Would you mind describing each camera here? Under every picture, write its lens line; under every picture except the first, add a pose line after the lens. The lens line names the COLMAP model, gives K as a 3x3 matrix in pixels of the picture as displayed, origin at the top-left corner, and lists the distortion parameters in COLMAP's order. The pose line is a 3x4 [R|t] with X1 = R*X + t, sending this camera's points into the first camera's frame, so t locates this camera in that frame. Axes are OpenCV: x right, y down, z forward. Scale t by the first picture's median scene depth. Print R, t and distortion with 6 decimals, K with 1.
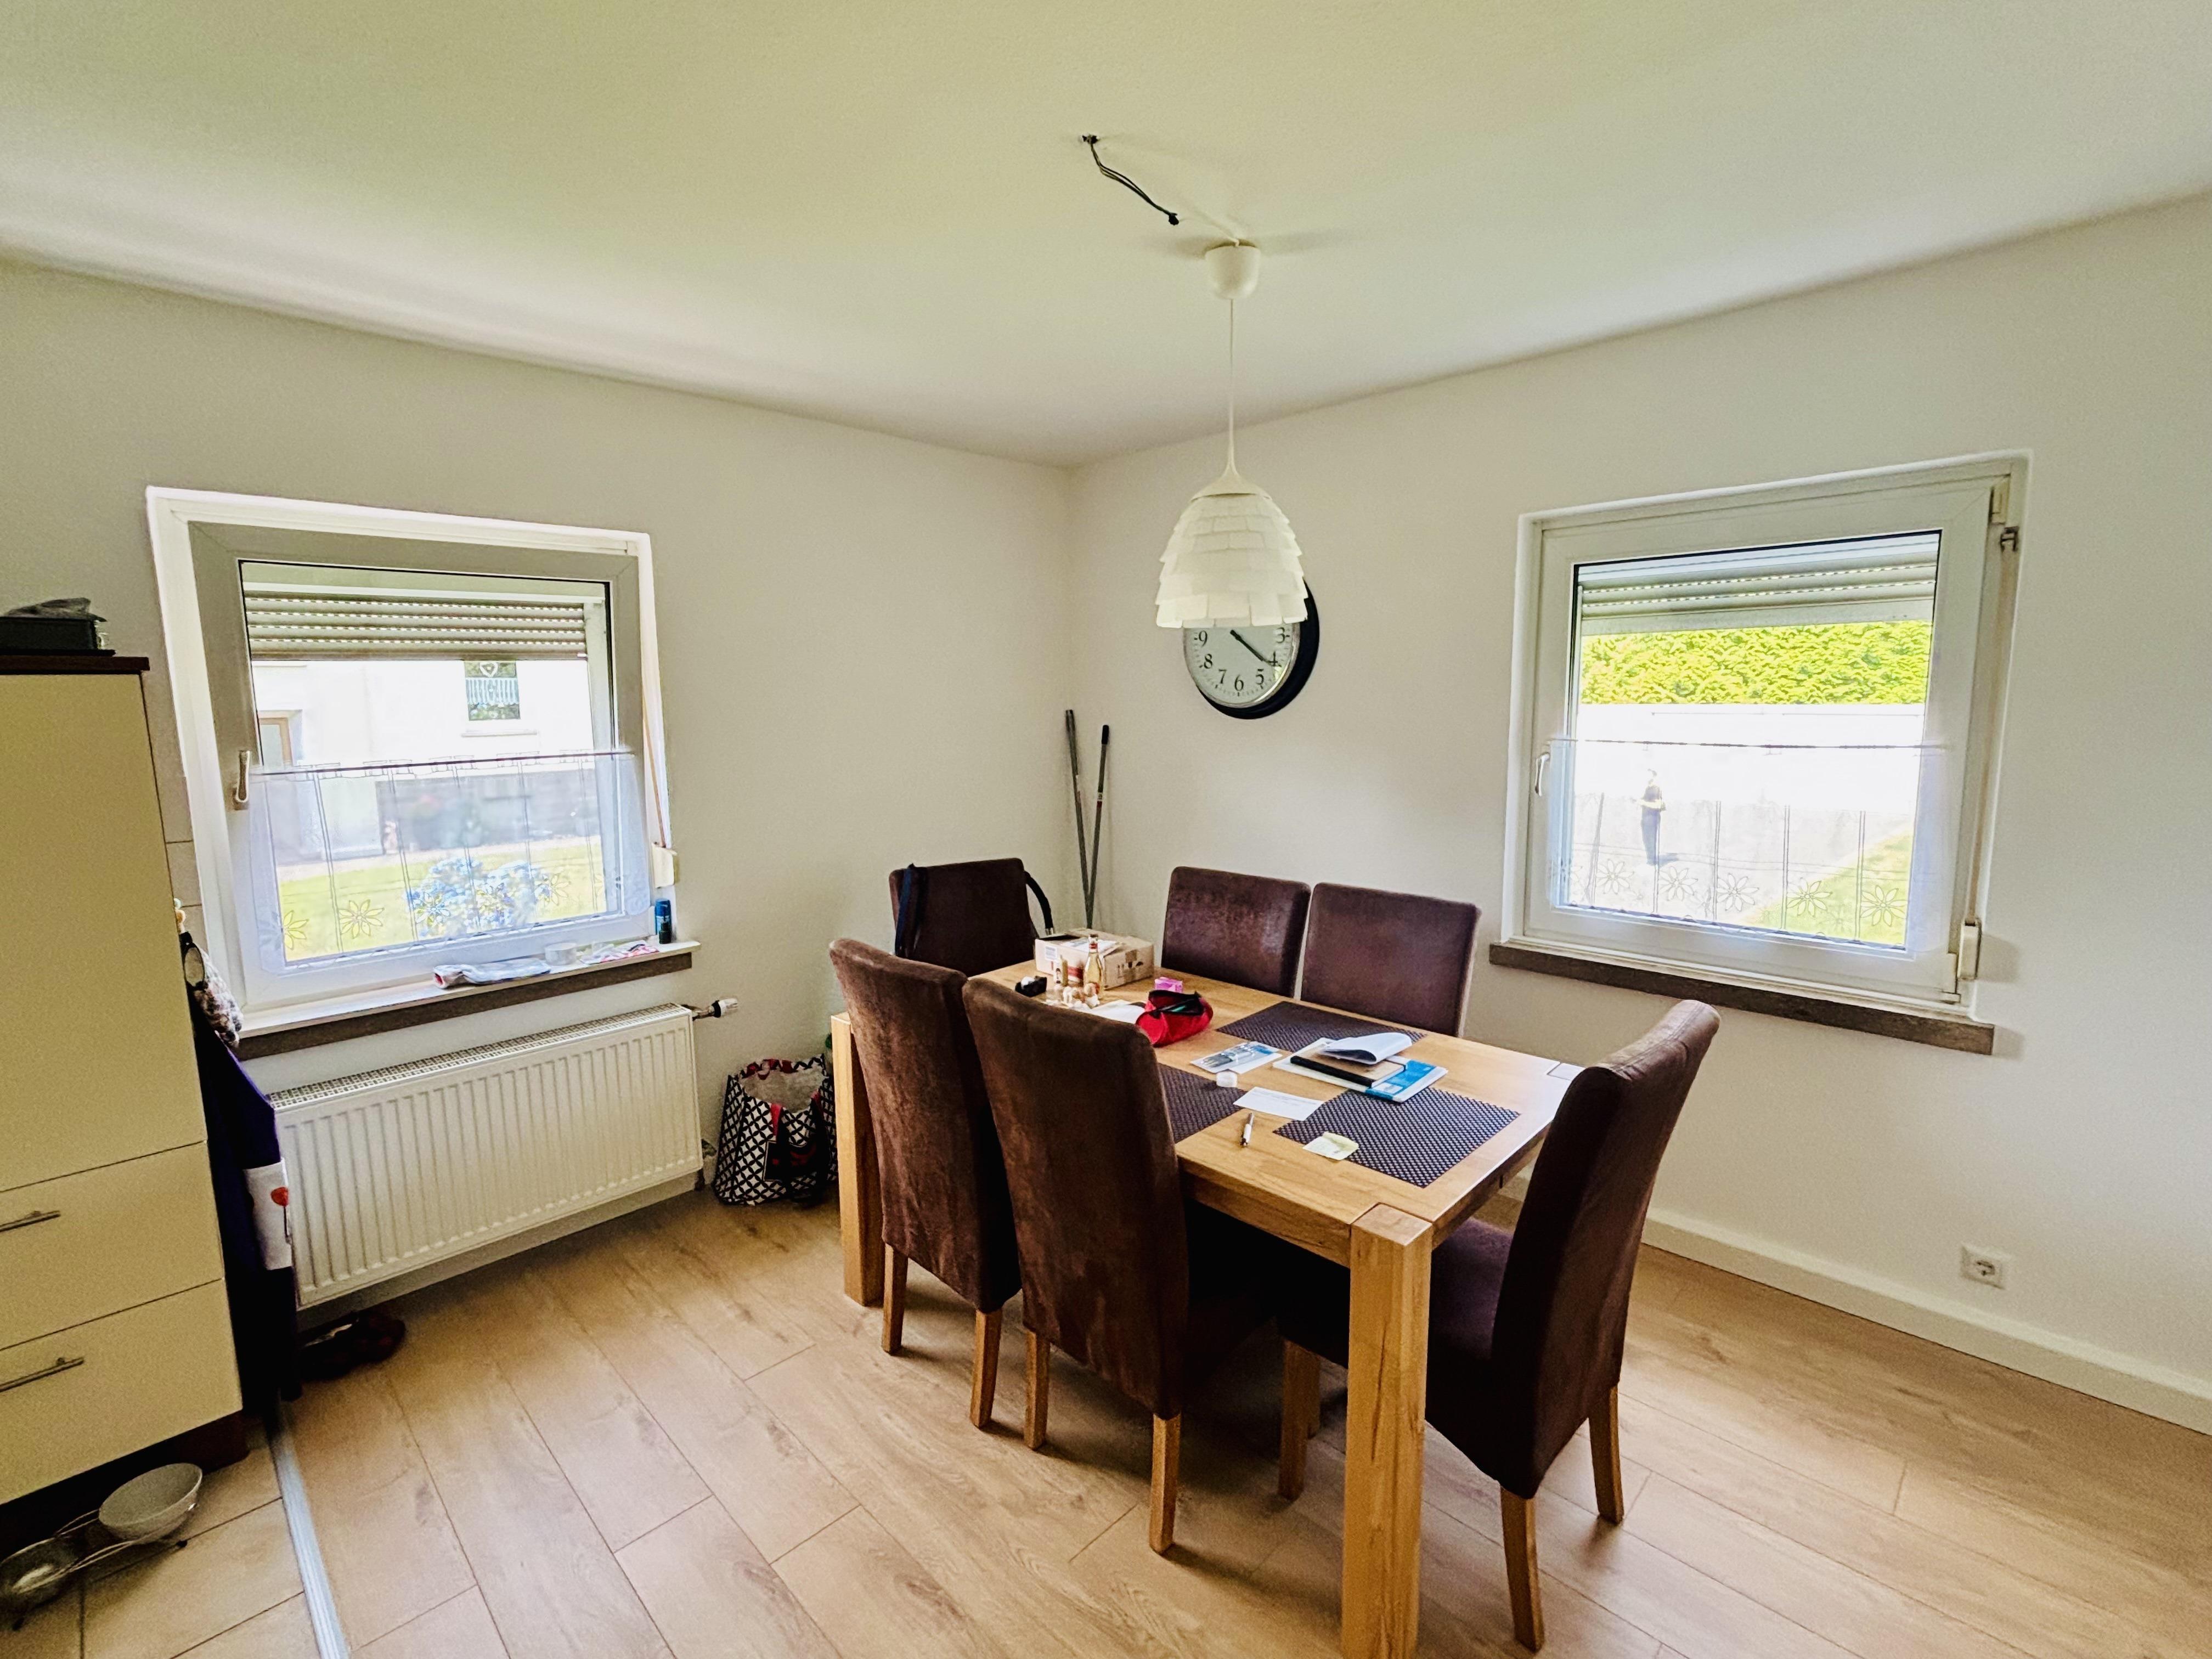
lens RADIAL K [[1004.1, 0, 1102.0], [0, 1004.1, 828.2], [0, 0, 1]] dist [-0.001255, 0.000851]
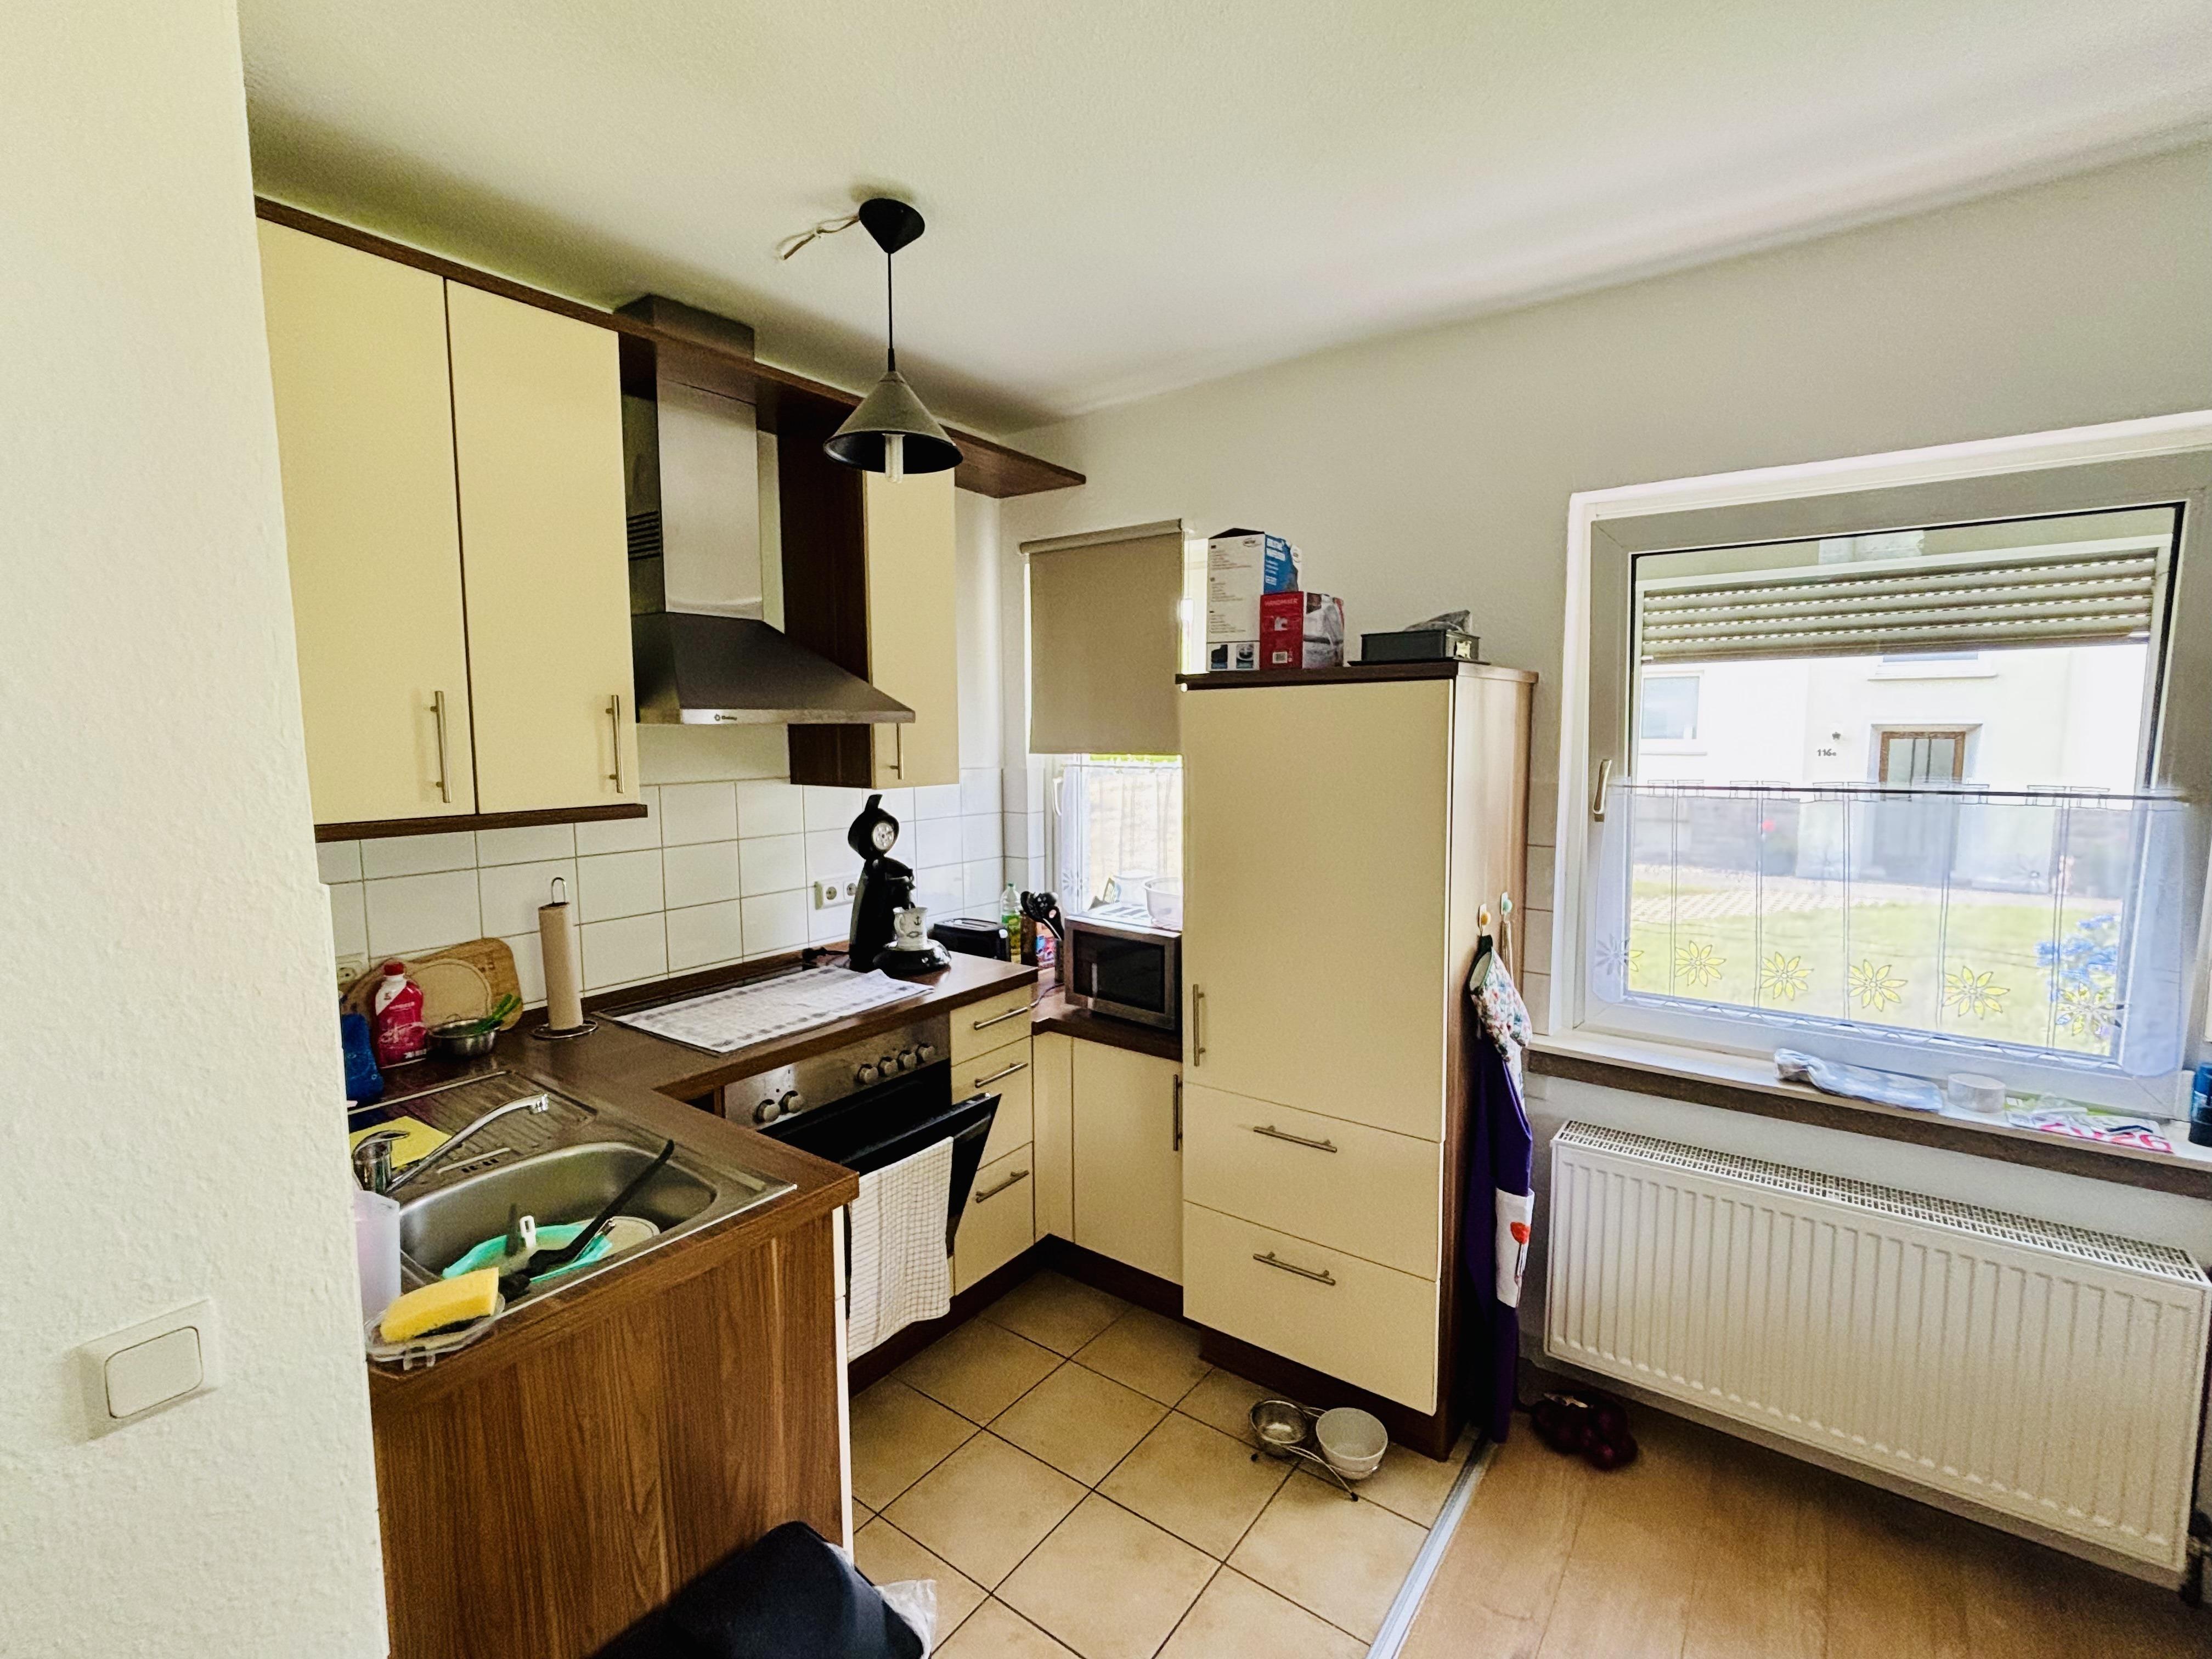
lens RADIAL K [[1004.1, 0, 1104.2], [0, 1004.1, 822.4], [0, 0, 1]] dist [-0.001255, 0.000851]
pose [[0.141906, 0.110548, -0.983688, 0.009403], [-0.130550, 0.987154, 0.092104, -0.044479], [0.981234, 0.115350, 0.154515, 0.400034]]
